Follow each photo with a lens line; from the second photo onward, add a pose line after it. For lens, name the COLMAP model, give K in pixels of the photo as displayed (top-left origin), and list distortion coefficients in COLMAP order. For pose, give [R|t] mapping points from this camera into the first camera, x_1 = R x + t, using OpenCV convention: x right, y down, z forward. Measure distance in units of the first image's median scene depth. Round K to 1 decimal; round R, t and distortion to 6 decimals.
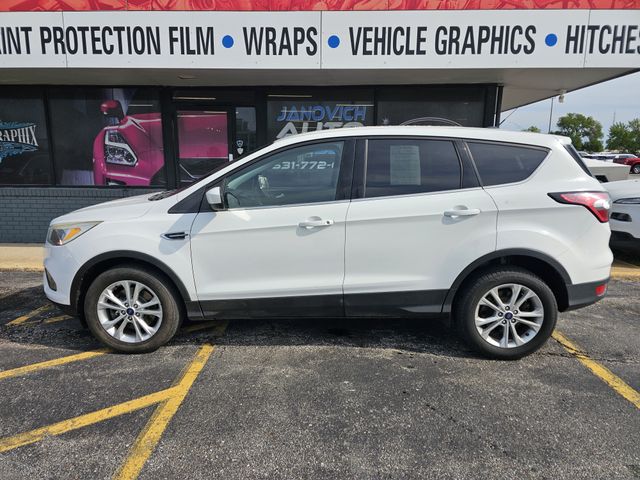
lens RADIAL K [[429.4, 0, 310.7], [0, 429.4, 245.7], [0, 0, 1]] dist [0.053428, -0.050339]
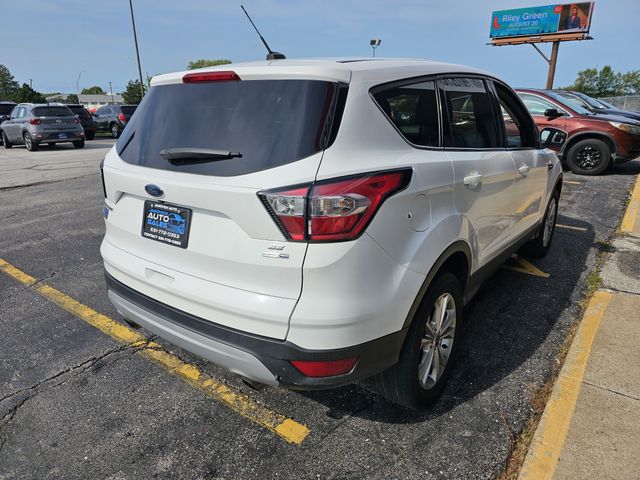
lens RADIAL K [[429.4, 0, 313.1], [0, 429.4, 244.0], [0, 0, 1]] dist [0.053428, -0.050339]
pose [[-0.586865, 0.255329, -0.768373, 0.653770], [-0.156213, 0.895444, 0.416866, -0.212505], [0.794473, 0.364674, -0.485619, 1.024777]]
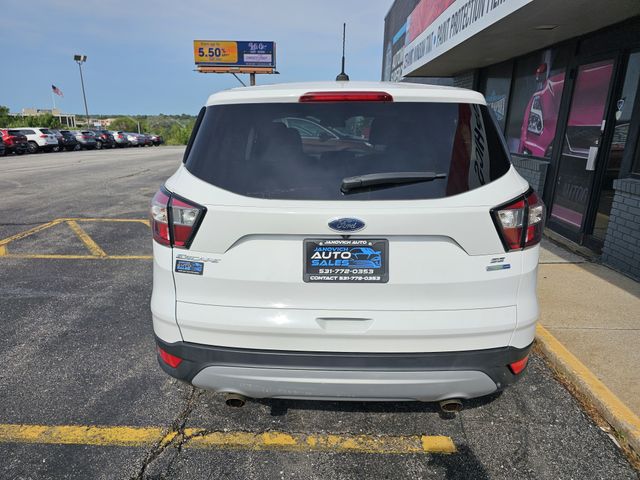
lens RADIAL K [[429.4, 0, 310.8], [0, 429.4, 244.4], [0, 0, 1]] dist [0.053428, -0.050339]
pose [[-0.007005, 0.269062, -0.963097, 0.742530], [-0.202134, 0.942858, 0.264878, -0.148051], [0.979333, 0.196530, 0.047782, 0.706747]]
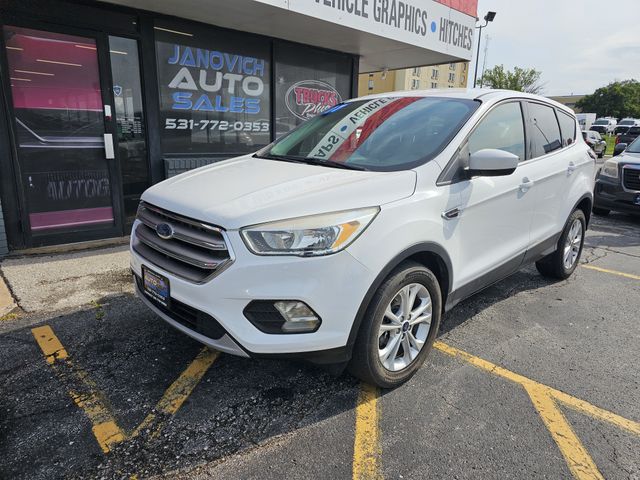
lens RADIAL K [[429.4, 0, 322.5], [0, 429.4, 240.4], [0, 0, 1]] dist [0.053428, -0.050339]
pose [[0.691272, -0.159824, 0.704698, -0.619042], [0.112969, 0.987144, 0.113065, -0.054107], [-0.713710, 0.001450, 0.700440, 0.369435]]
